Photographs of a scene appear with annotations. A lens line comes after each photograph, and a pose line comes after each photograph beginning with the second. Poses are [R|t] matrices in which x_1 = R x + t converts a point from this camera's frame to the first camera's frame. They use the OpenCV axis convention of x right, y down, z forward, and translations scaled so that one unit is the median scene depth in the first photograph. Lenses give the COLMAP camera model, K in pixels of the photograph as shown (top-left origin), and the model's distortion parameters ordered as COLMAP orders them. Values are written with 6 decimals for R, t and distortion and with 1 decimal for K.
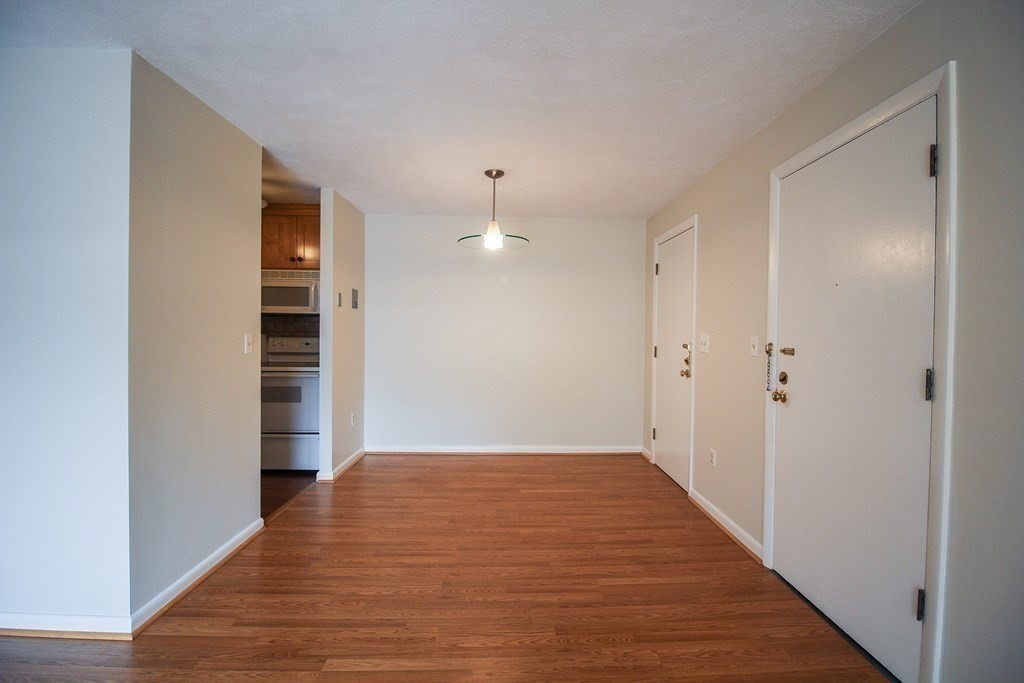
lens RADIAL K [[474.0, 0, 520.3], [0, 474.0, 336.7], [0, 0, 1]] dist [-0.005523, -0.009100]
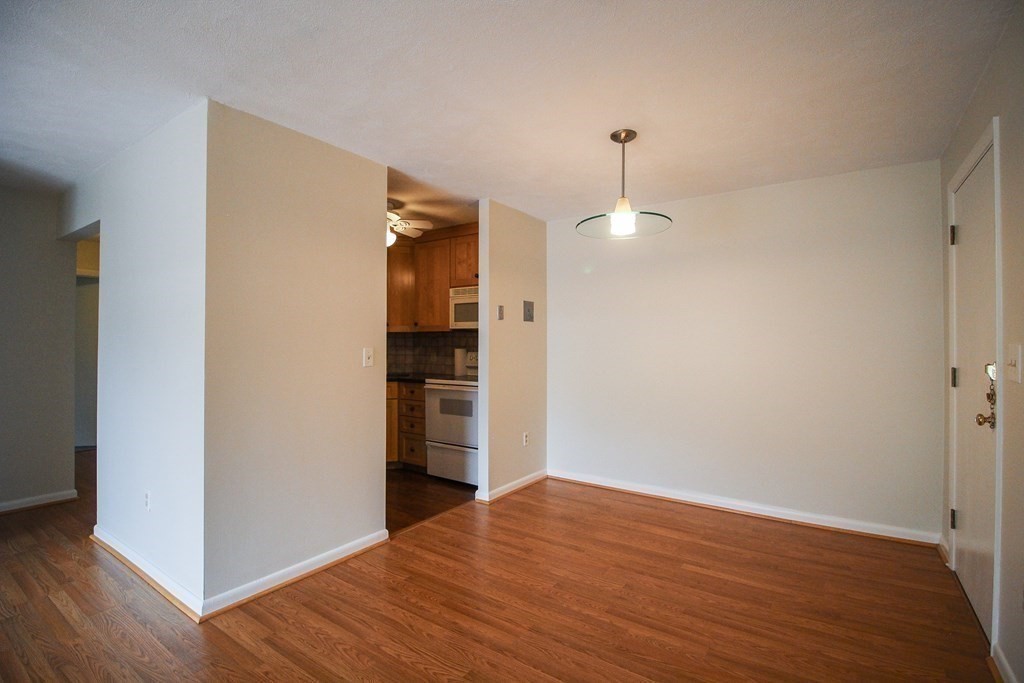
lens RADIAL K [[474.0, 0, 525.0], [0, 474.0, 339.6], [0, 0, 1]] dist [-0.005523, -0.009100]
pose [[0.811436, -0.015017, -0.584249, 0.264035], [-0.000820, 0.999640, -0.026833, 0.003054], [0.584441, 0.022253, 0.811131, 0.307925]]
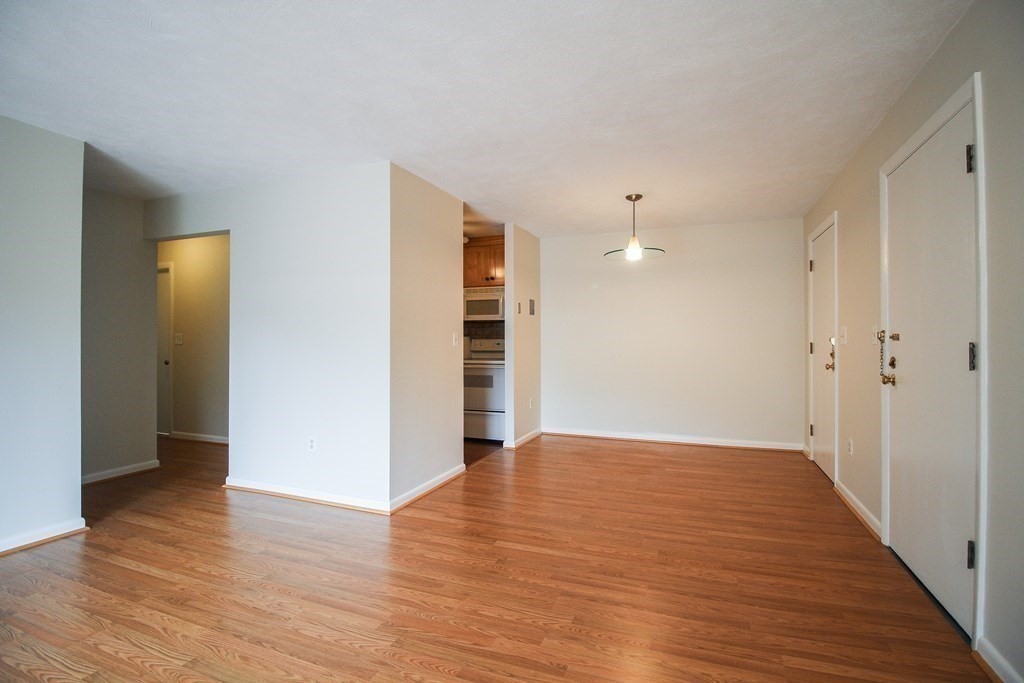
lens RADIAL K [[474.0, 0, 521.7], [0, 474.0, 337.0], [0, 0, 1]] dist [-0.005523, -0.009100]
pose [[0.921037, -0.015438, -0.389169, 0.149076], [0.007844, 0.999747, -0.021094, 0.033755], [0.389396, 0.016375, 0.920925, -0.216321]]
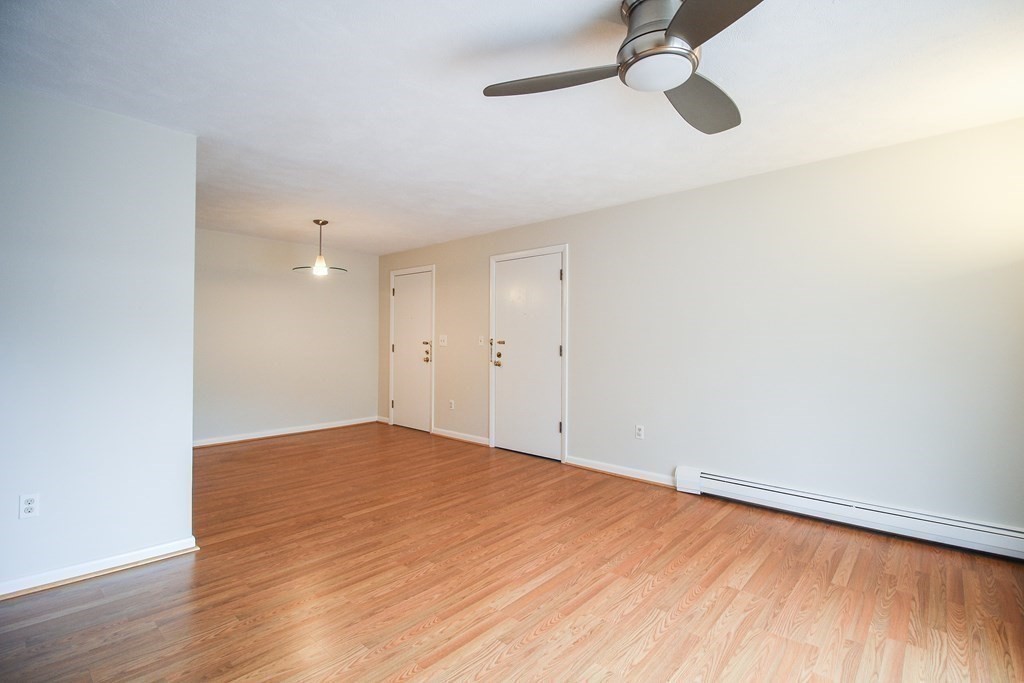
lens RADIAL K [[474.0, 0, 518.8], [0, 474.0, 340.0], [0, 0, 1]] dist [-0.005523, -0.009100]
pose [[0.691753, -0.009987, 0.722065, -0.688561], [0.012718, 0.999918, 0.001646, 0.012210], [-0.722022, 0.008045, 0.691823, -0.408666]]
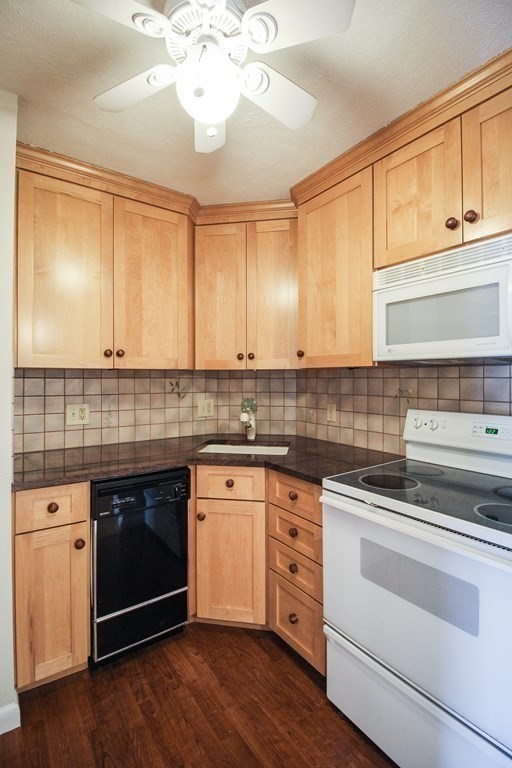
lens RADIAL K [[355.5, 0, 254.5], [0, 355.5, 379.6], [0, 0, 1]] dist [-0.005523, -0.009100]
pose [[0.555073, -0.007568, -0.831767, -0.432454], [-0.006041, 0.999896, -0.013130, -0.034032], [0.831780, 0.012313, 0.554970, 0.920693]]
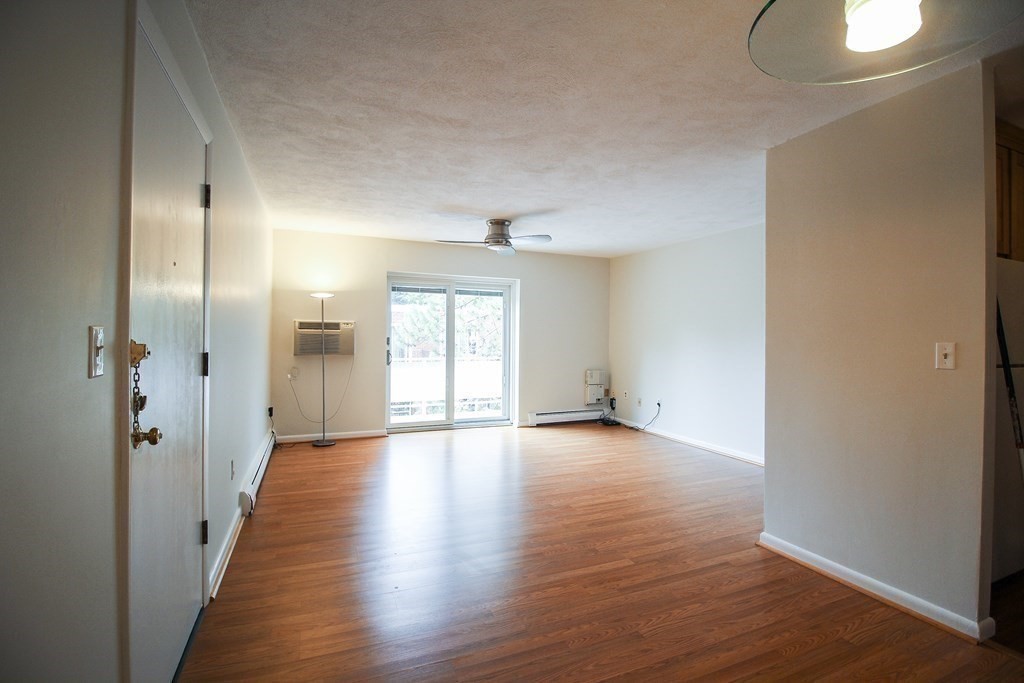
lens RADIAL K [[474.0, 0, 521.3], [0, 474.0, 339.6], [0, 0, 1]] dist [-0.005523, -0.009100]
pose [[-0.928558, -0.022881, -0.370481, 0.255603], [-0.028022, 0.999571, 0.008500, 0.001460], [0.370127, 0.018275, -0.928801, 1.222689]]
